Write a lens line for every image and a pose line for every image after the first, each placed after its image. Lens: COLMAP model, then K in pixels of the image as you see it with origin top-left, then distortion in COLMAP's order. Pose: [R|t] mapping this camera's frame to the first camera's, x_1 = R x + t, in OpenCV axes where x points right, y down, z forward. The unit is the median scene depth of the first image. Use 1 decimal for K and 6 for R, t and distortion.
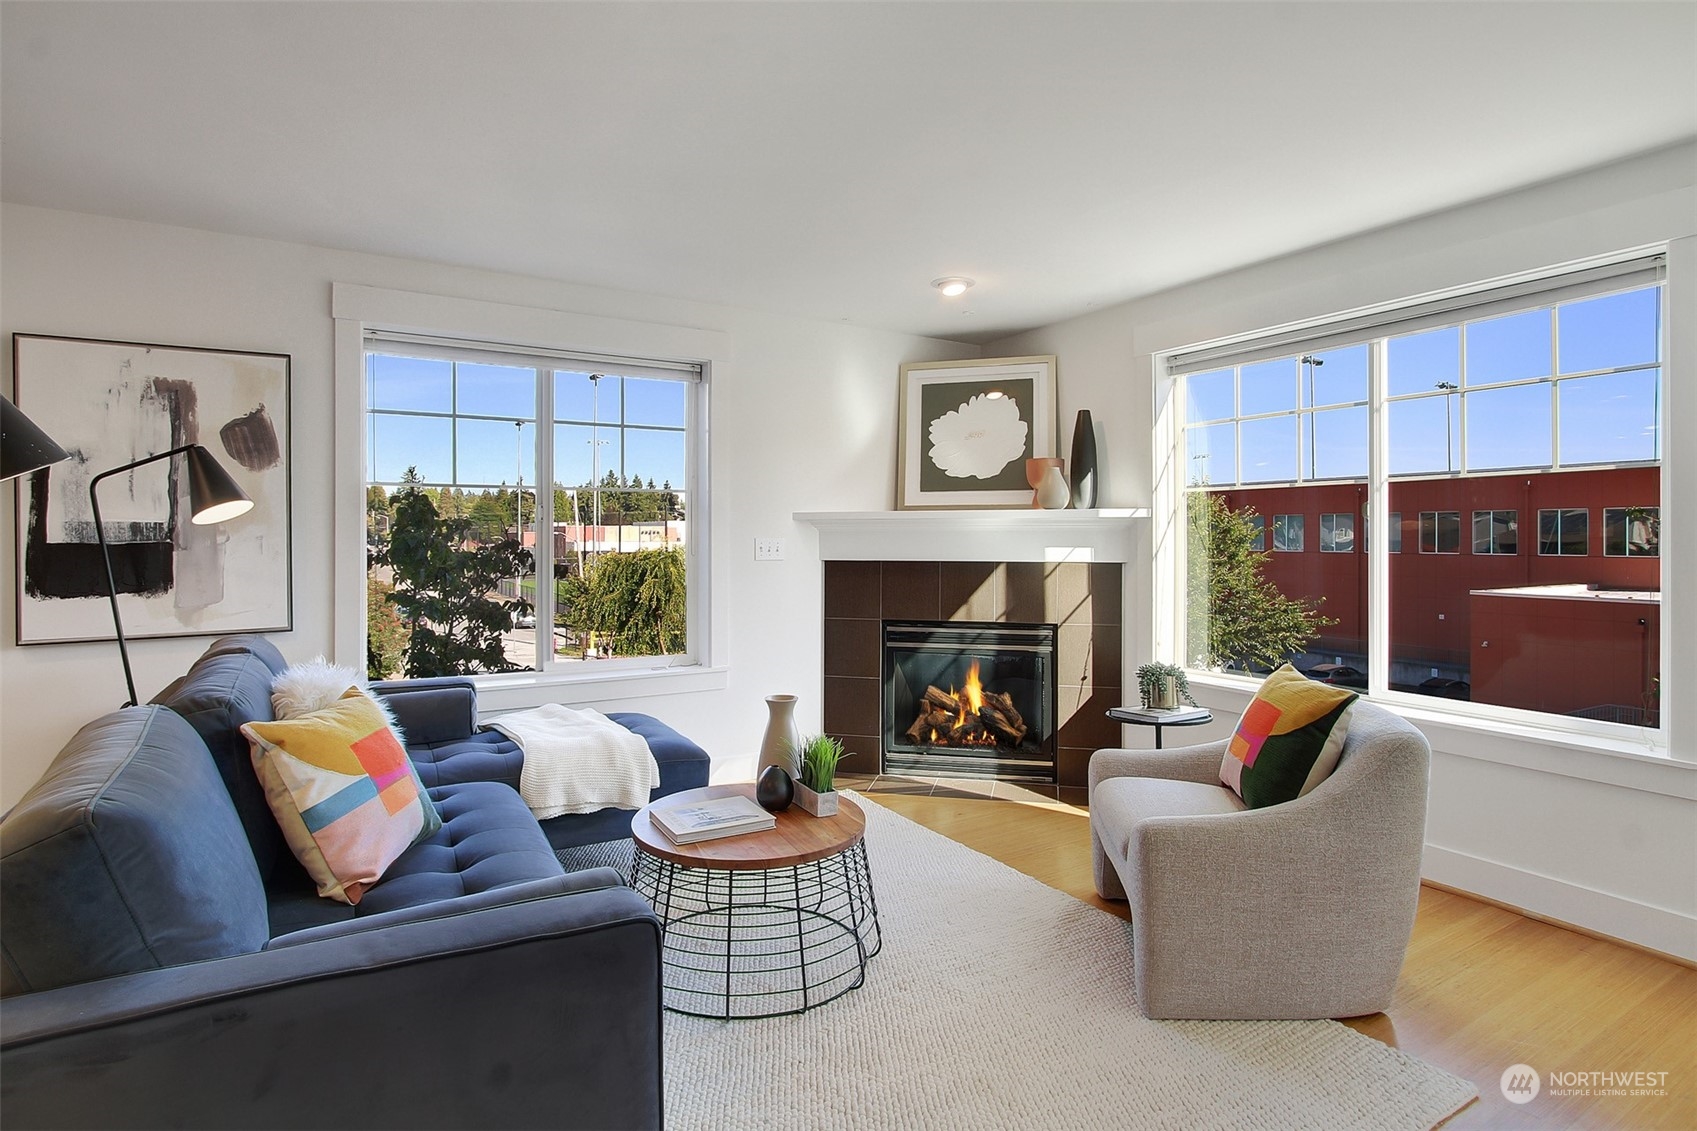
lens RADIAL K [[869.7, 0, 833.5], [0, 869.7, 533.6], [0, 0, 1]] dist [-0.018727, 0.003660]
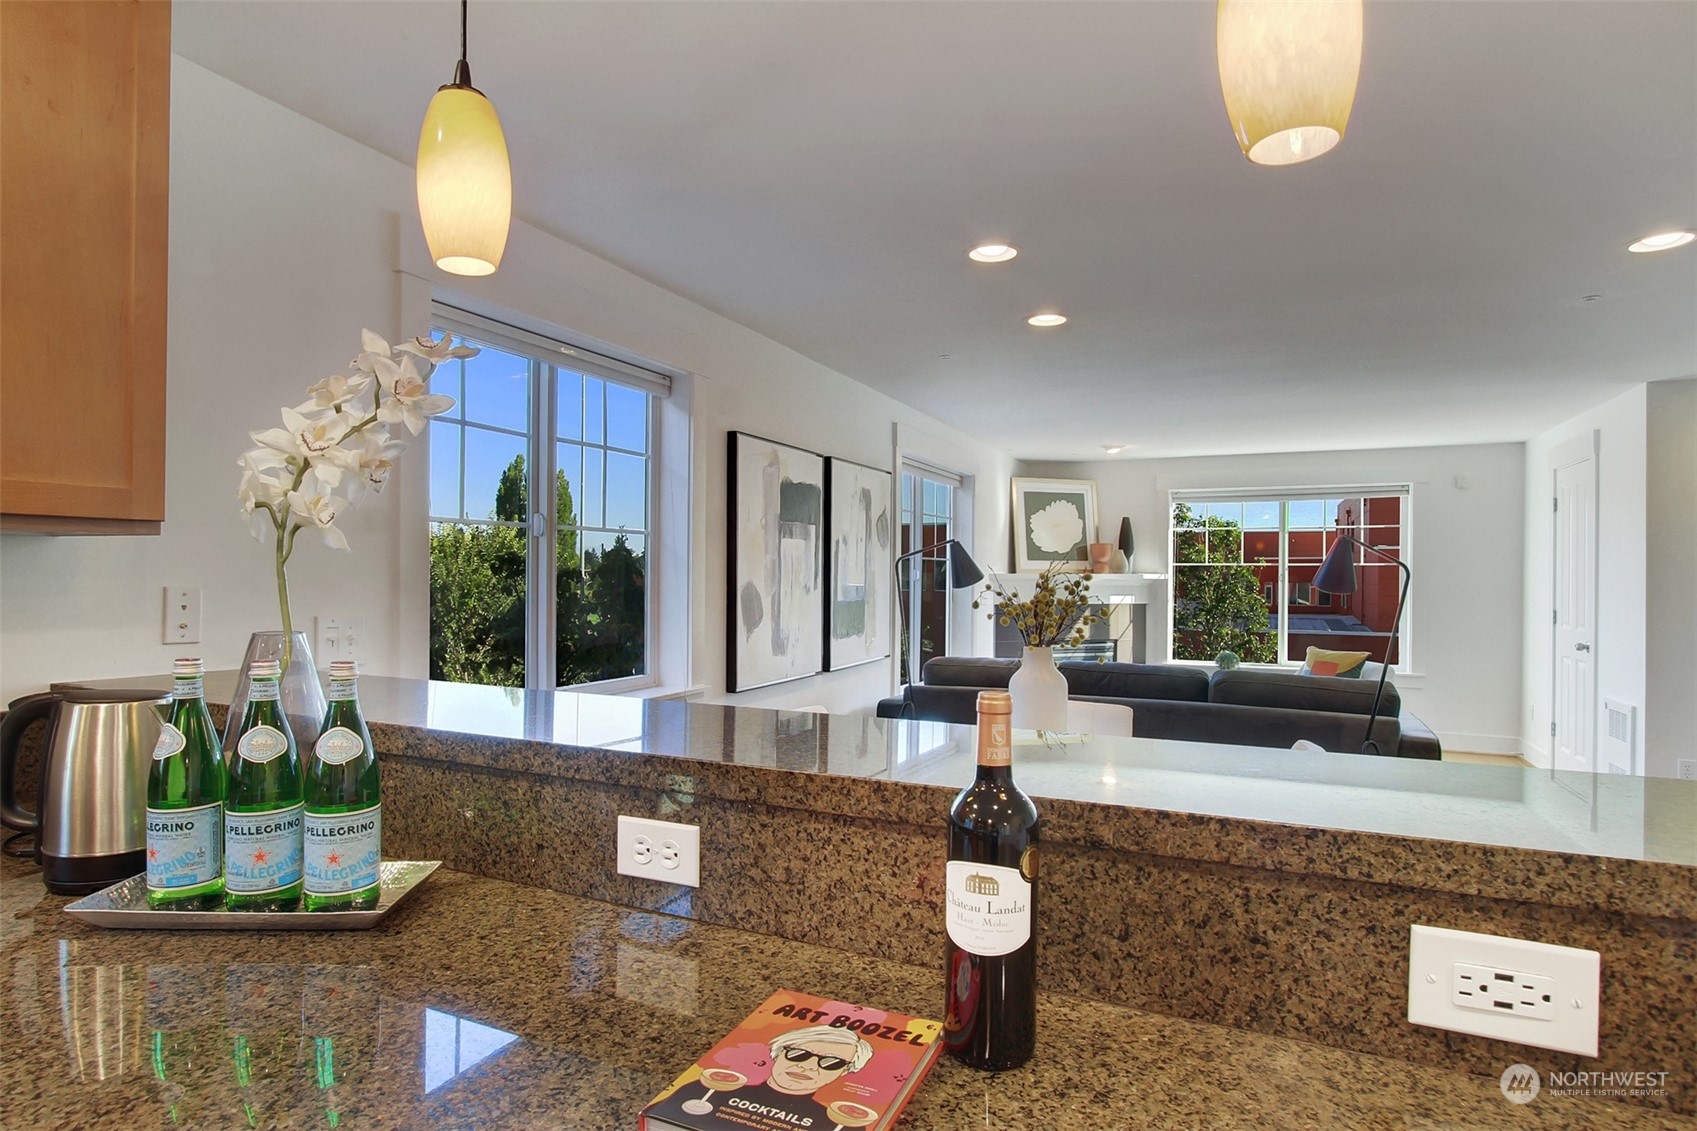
lens RADIAL K [[902.8, 0, 846.0], [0, 902.8, 578.7], [0, 0, 1]] dist [-0.018244, 0.004994]
pose [[0.824348, 0.003069, 0.566075, -1.222556], [-0.008916, 0.999932, 0.007563, -0.026285], [-0.566013, -0.011282, 0.824319, -0.188464]]
